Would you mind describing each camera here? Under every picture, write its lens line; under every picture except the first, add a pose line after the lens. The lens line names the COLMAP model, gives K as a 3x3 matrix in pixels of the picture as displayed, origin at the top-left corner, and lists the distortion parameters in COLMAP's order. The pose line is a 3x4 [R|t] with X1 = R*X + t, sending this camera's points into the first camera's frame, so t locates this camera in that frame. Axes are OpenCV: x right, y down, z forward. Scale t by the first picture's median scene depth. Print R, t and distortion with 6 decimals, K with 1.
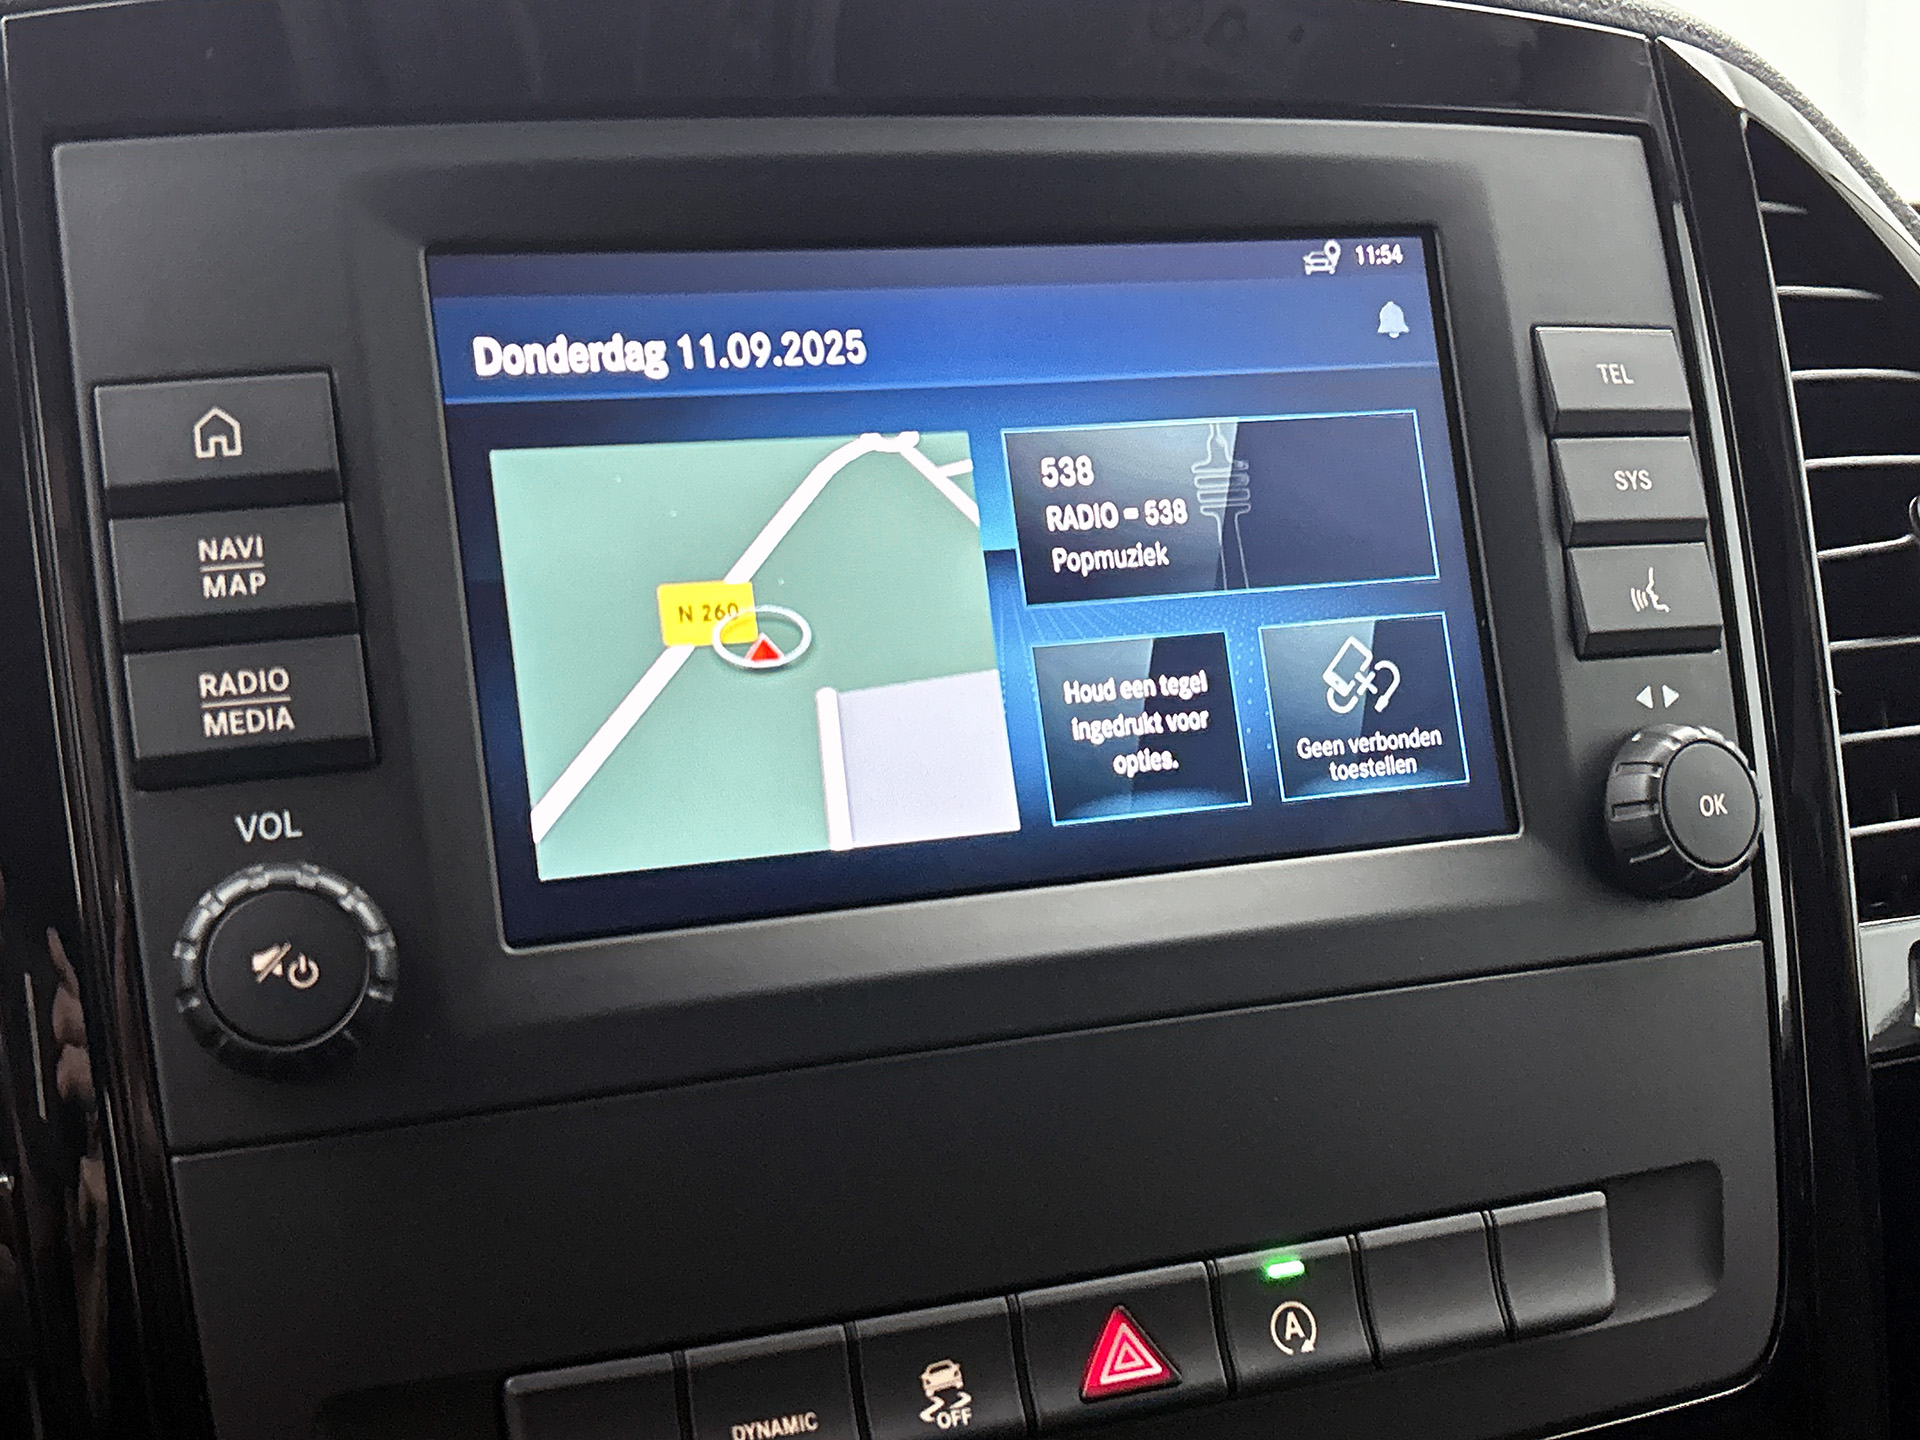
lens RADIAL K [[2729.9, 0, 978.5], [0, 2729.9, 758.6], [0, 0, 1]] dist [0.106859, 0.000000]
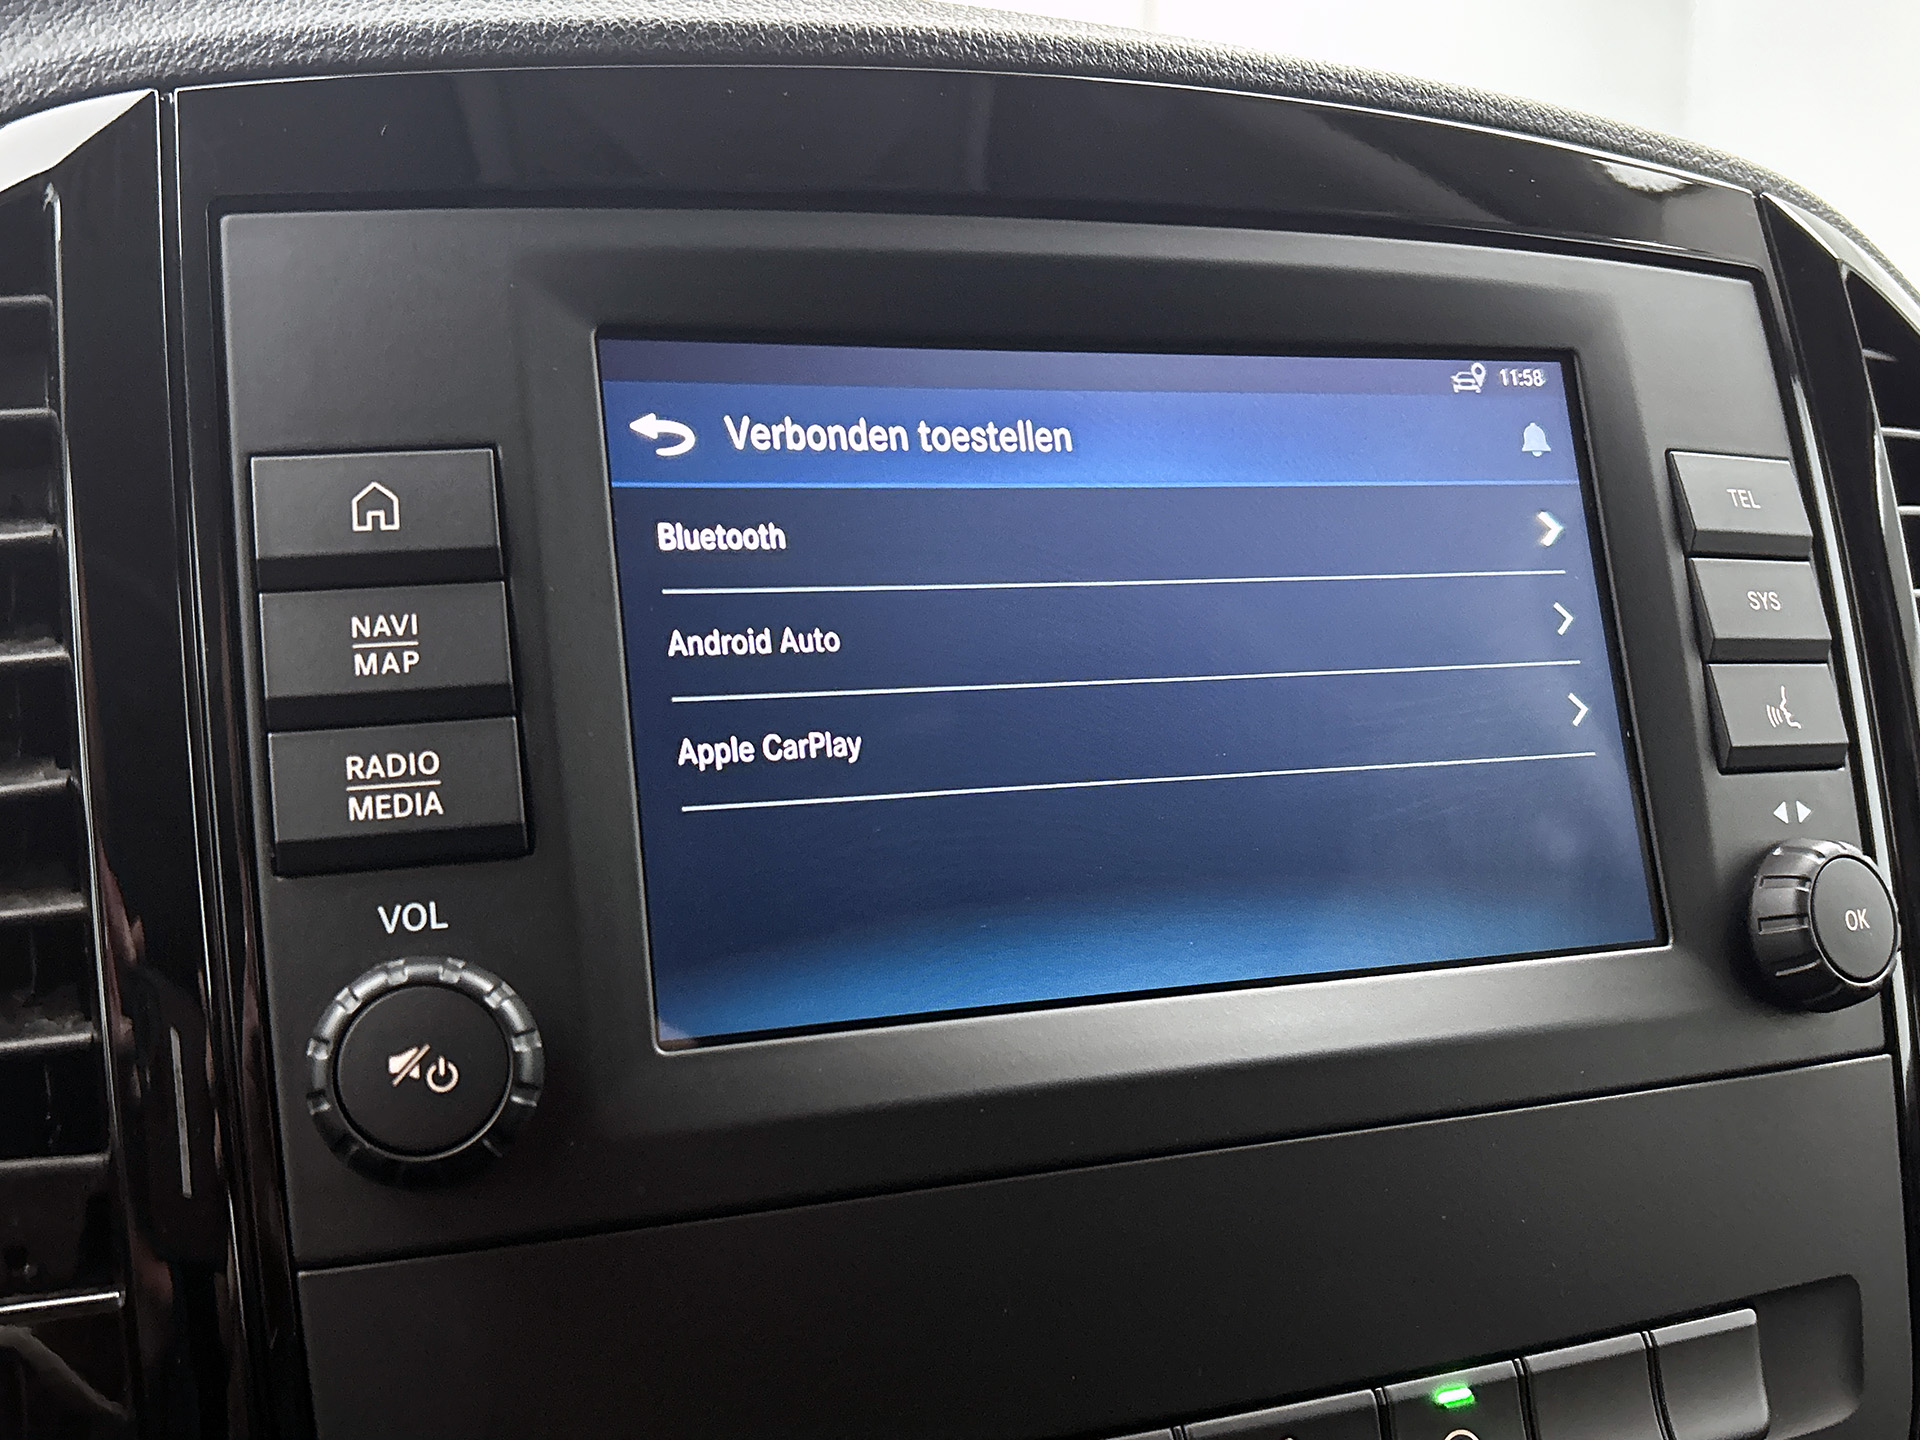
lens RADIAL K [[2090.4, 0, 1014.5], [0, 2090.4, 735.3], [0, 0, 1]] dist [0.037813, 0.000000]
pose [[0.999833, 0.016853, 0.007083, -0.052376], [-0.016350, 0.997689, -0.065949, 0.005777], [-0.008179, 0.065823, 0.997798, 0.250338]]
